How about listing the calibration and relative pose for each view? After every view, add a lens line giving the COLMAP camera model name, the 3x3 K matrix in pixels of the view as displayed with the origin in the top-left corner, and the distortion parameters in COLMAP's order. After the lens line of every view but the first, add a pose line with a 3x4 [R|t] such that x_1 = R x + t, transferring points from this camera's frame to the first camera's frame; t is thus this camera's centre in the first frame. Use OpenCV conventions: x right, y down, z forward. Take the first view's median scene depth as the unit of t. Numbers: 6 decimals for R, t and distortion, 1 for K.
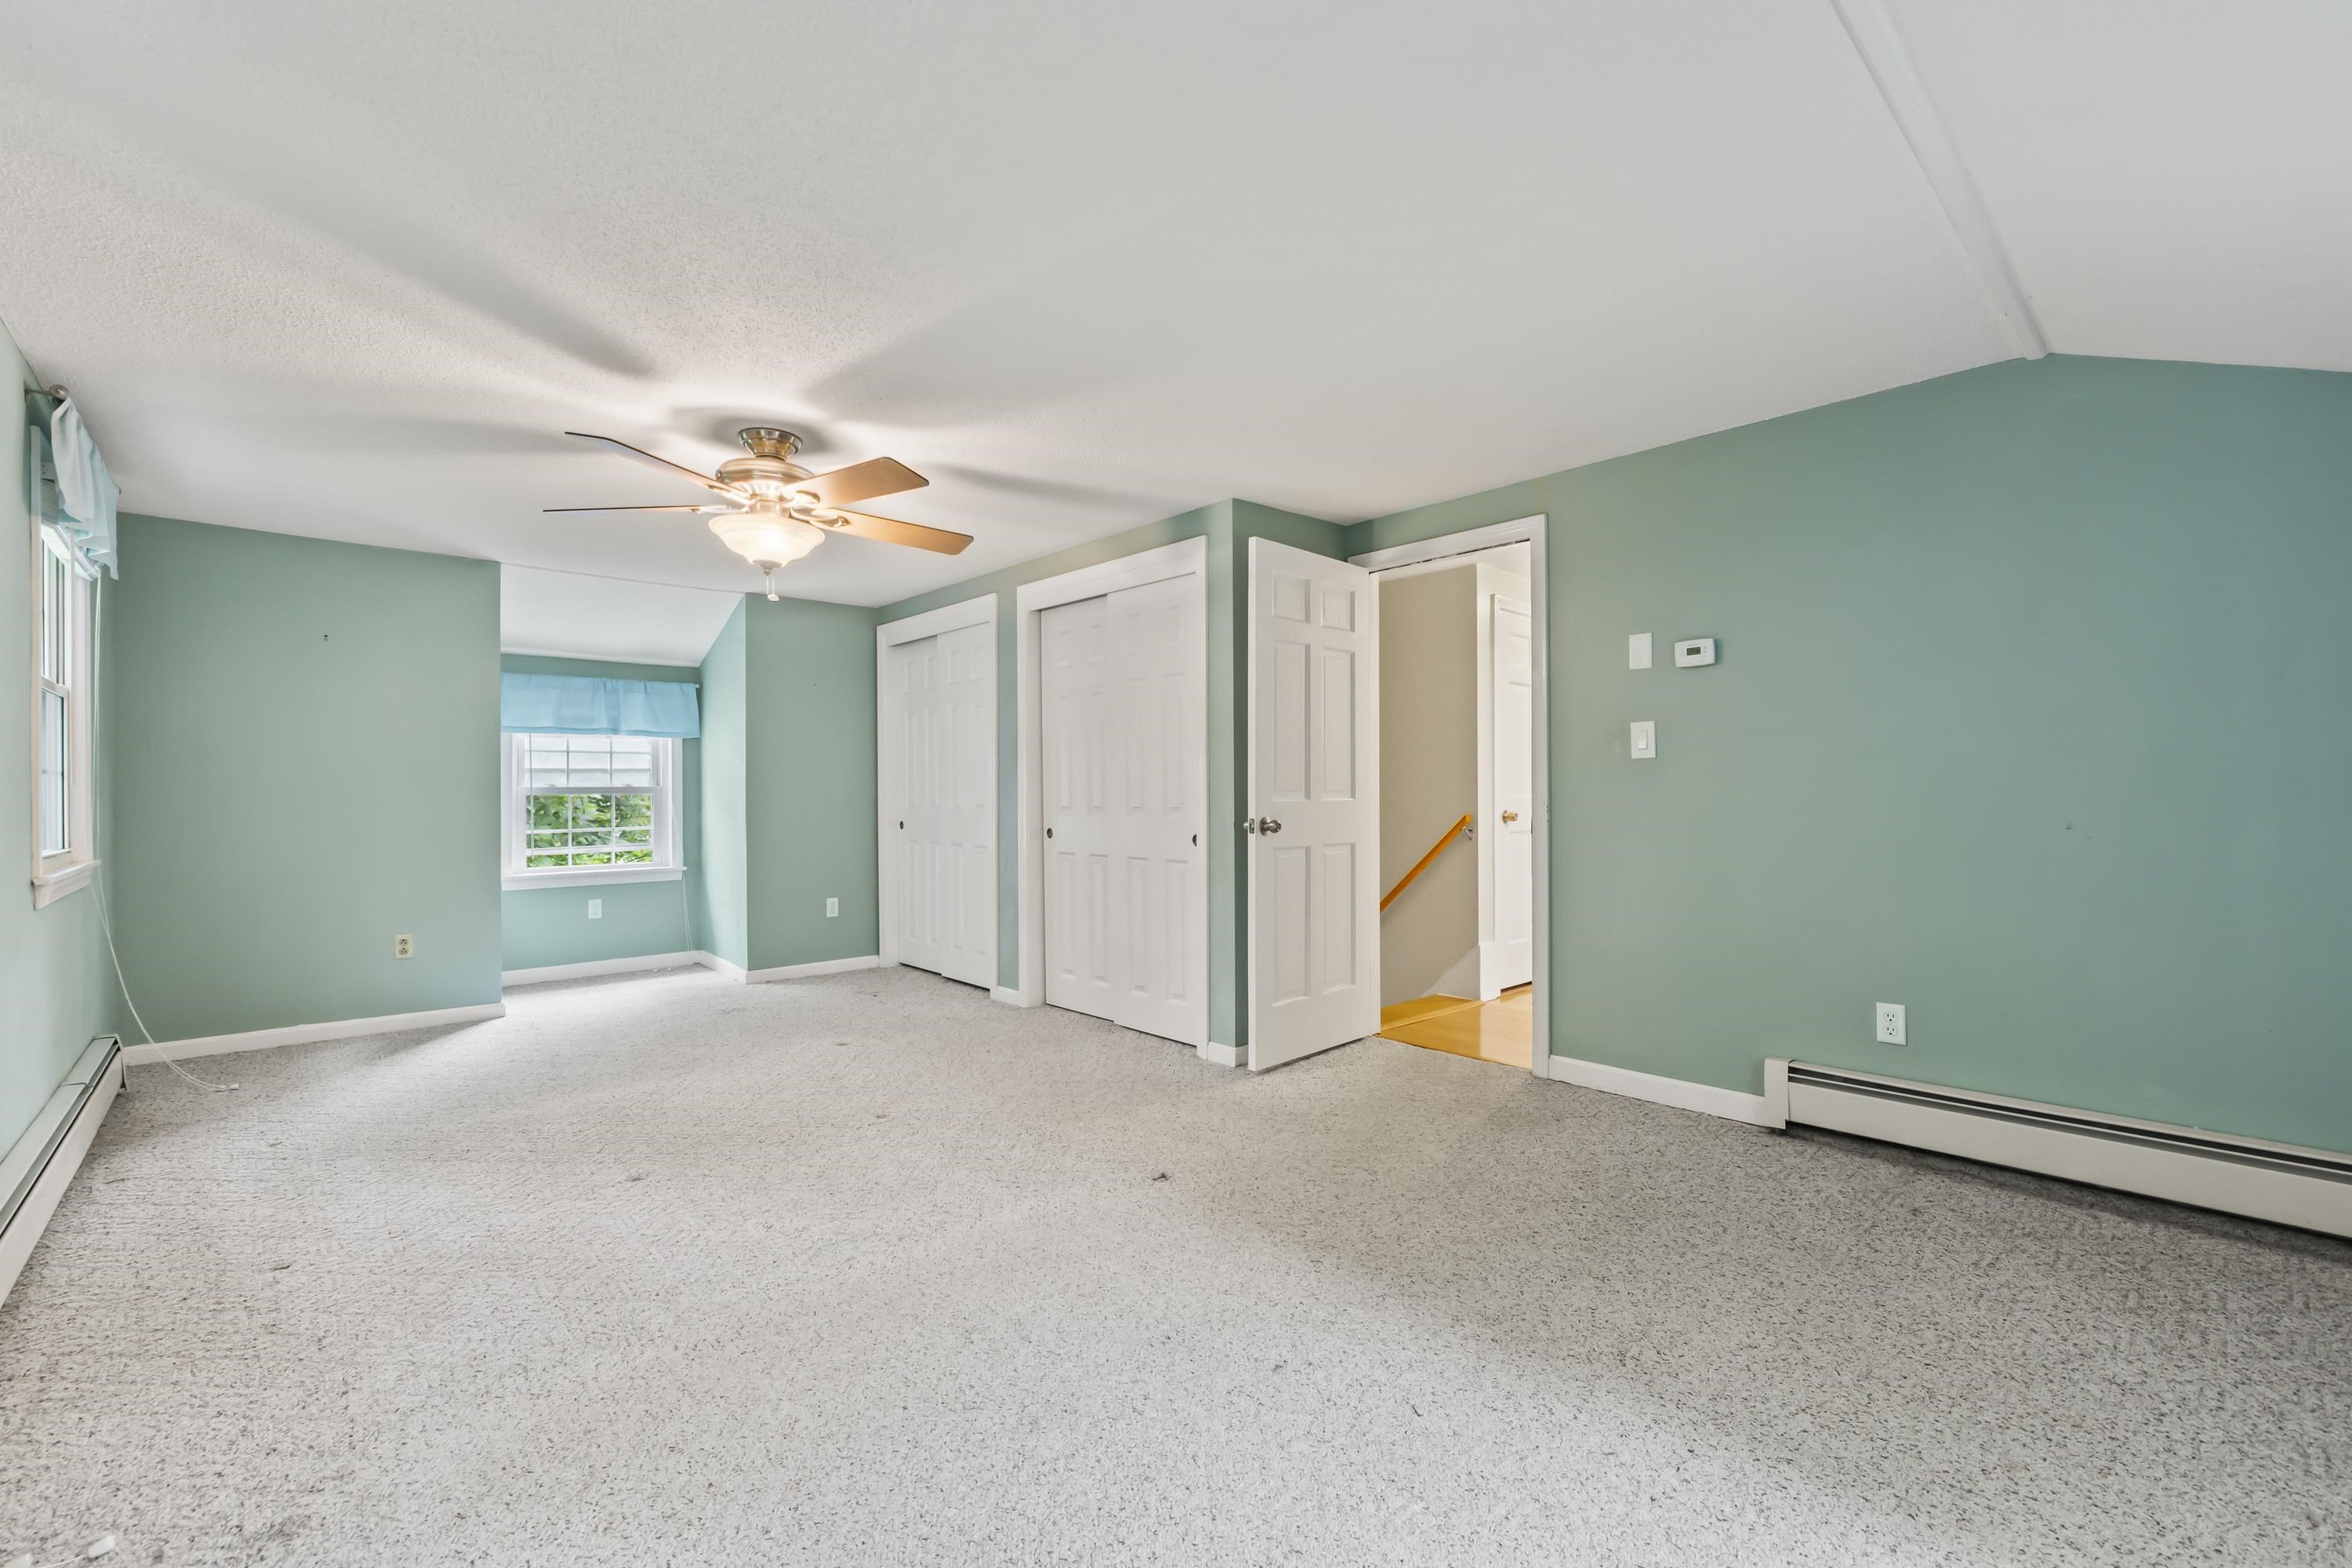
lens RADIAL K [[989.2, 0, 1176.0], [0, 989.2, 784.0], [0, 0, 1]] dist [-0.011001, -0.000054]
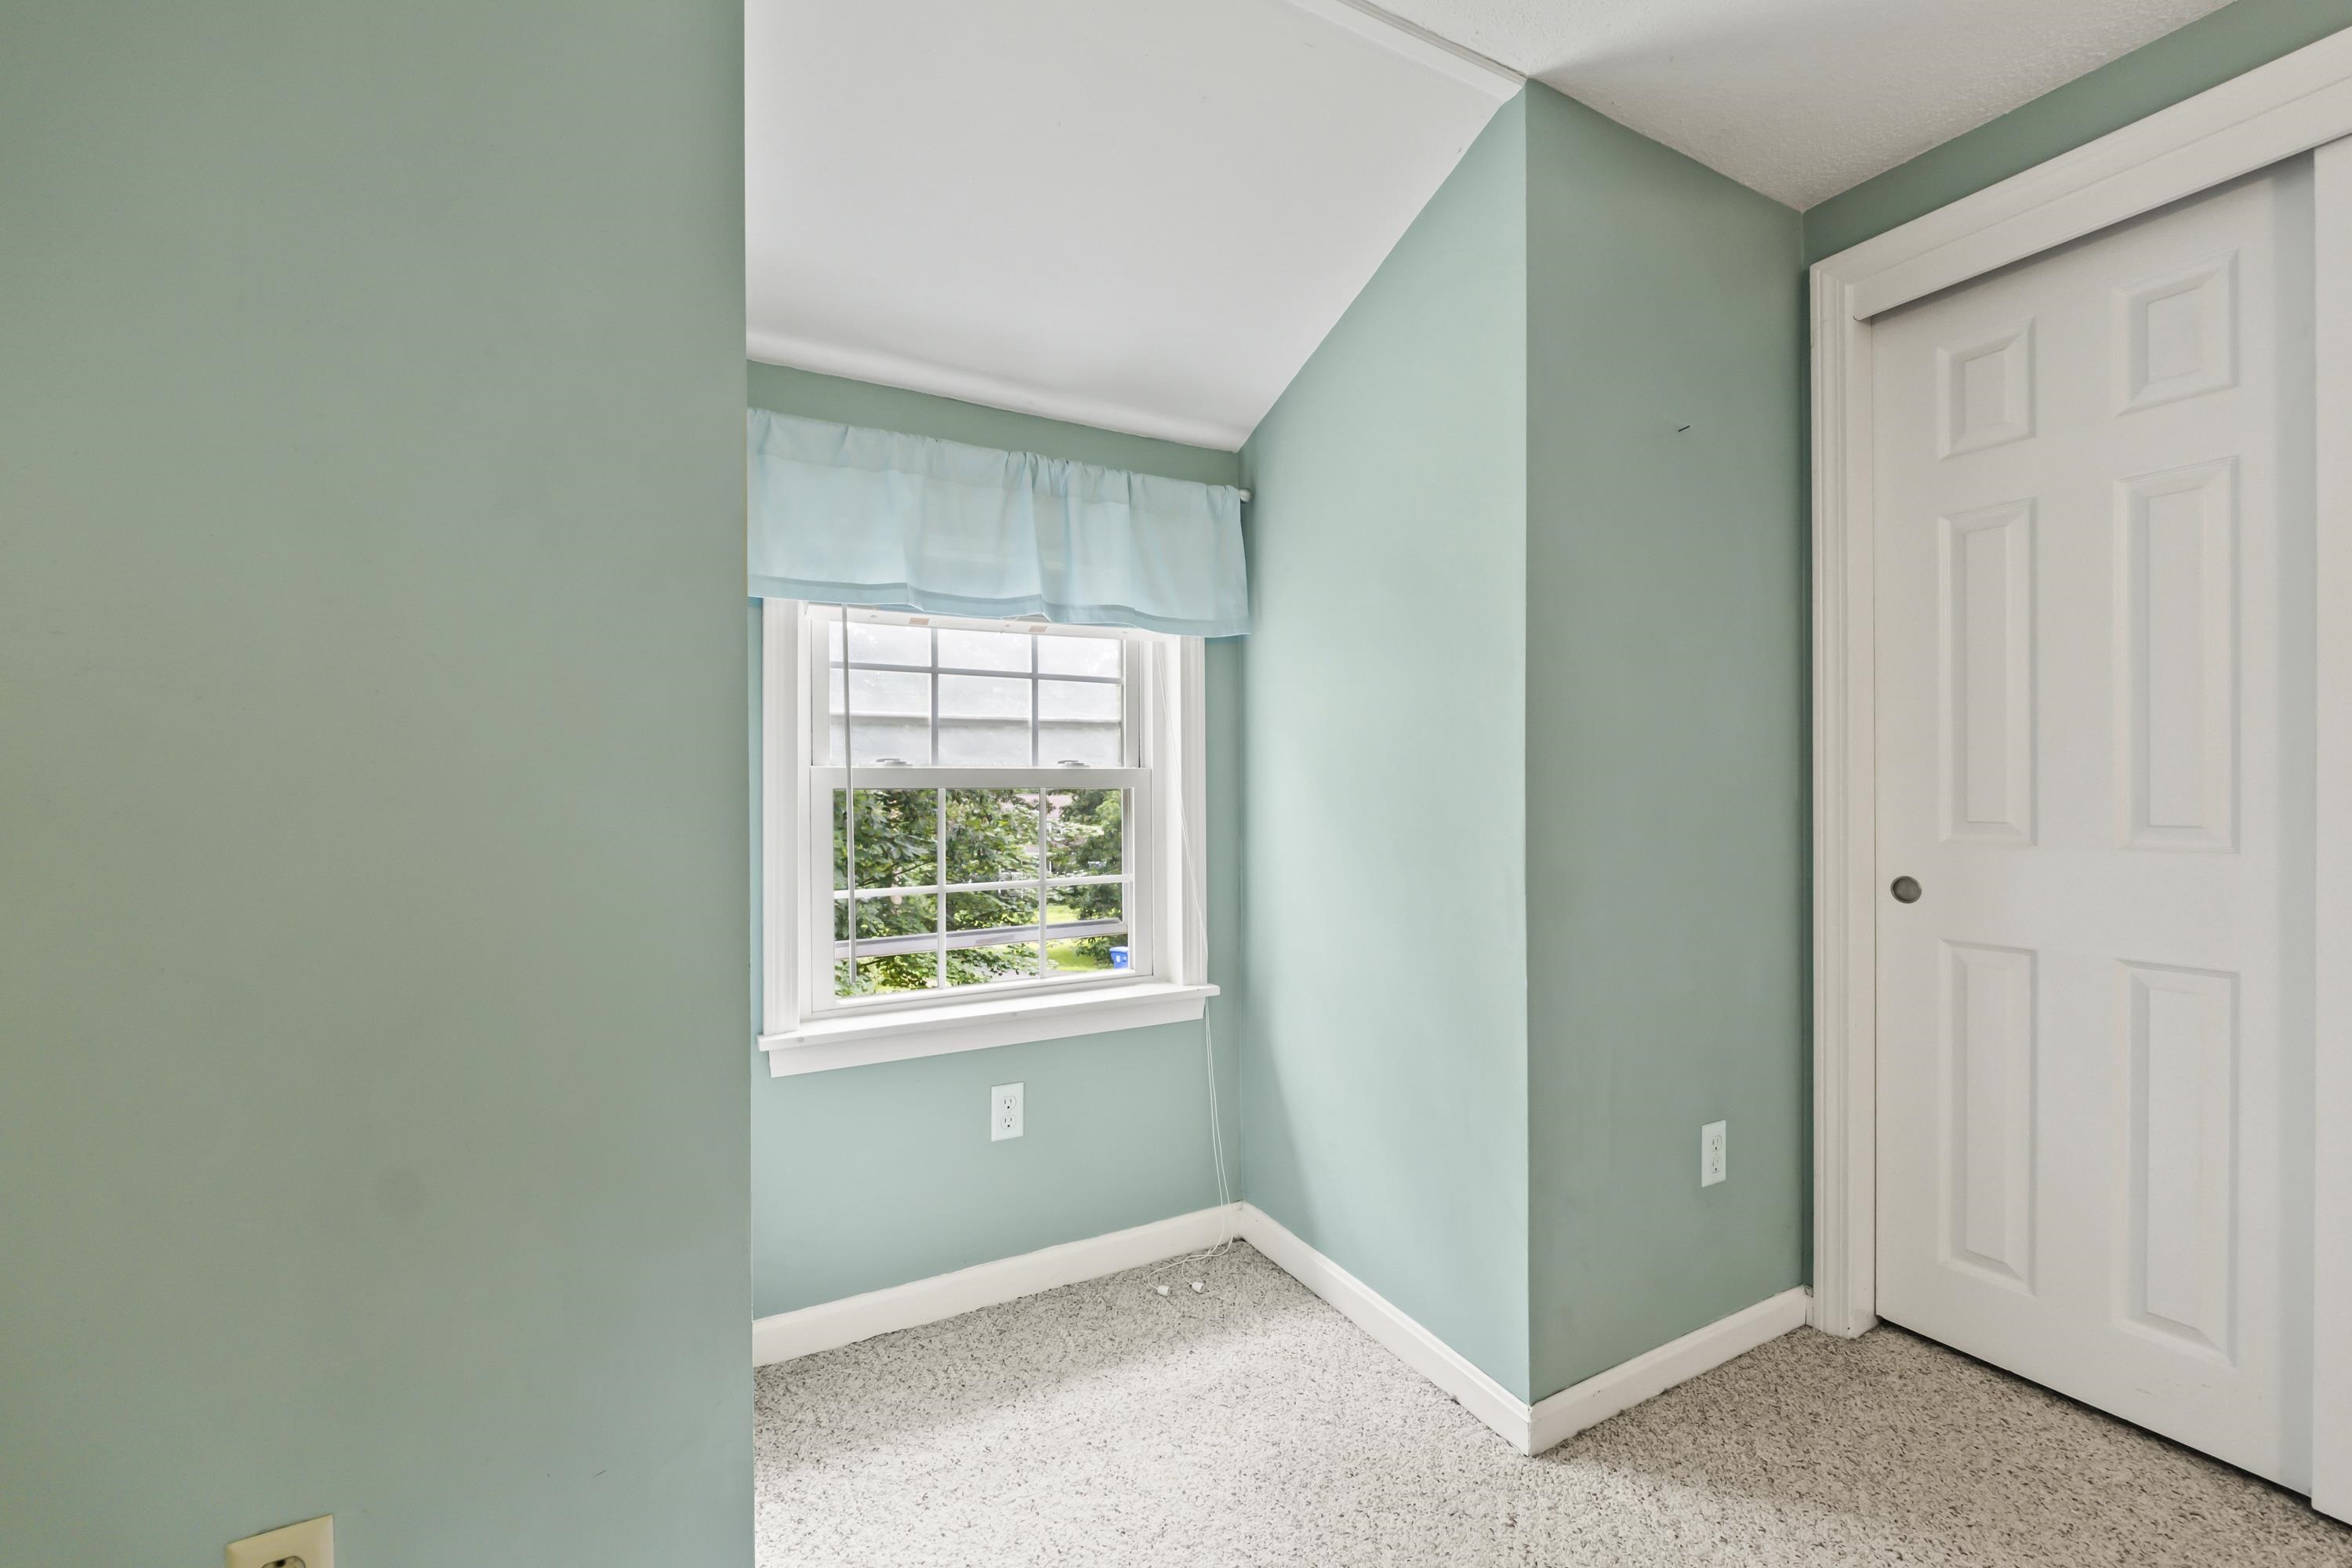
lens RADIAL K [[992.0, 0, 1138.4], [0, 992.0, 795.1], [0, 0, 1]] dist [-0.008712, -0.000077]
pose [[0.968891, 0.003301, -0.247467, -0.448688], [0.000627, 0.999875, 0.015794, 0.006835], [0.247488, -0.015458, 0.968768, 0.657507]]
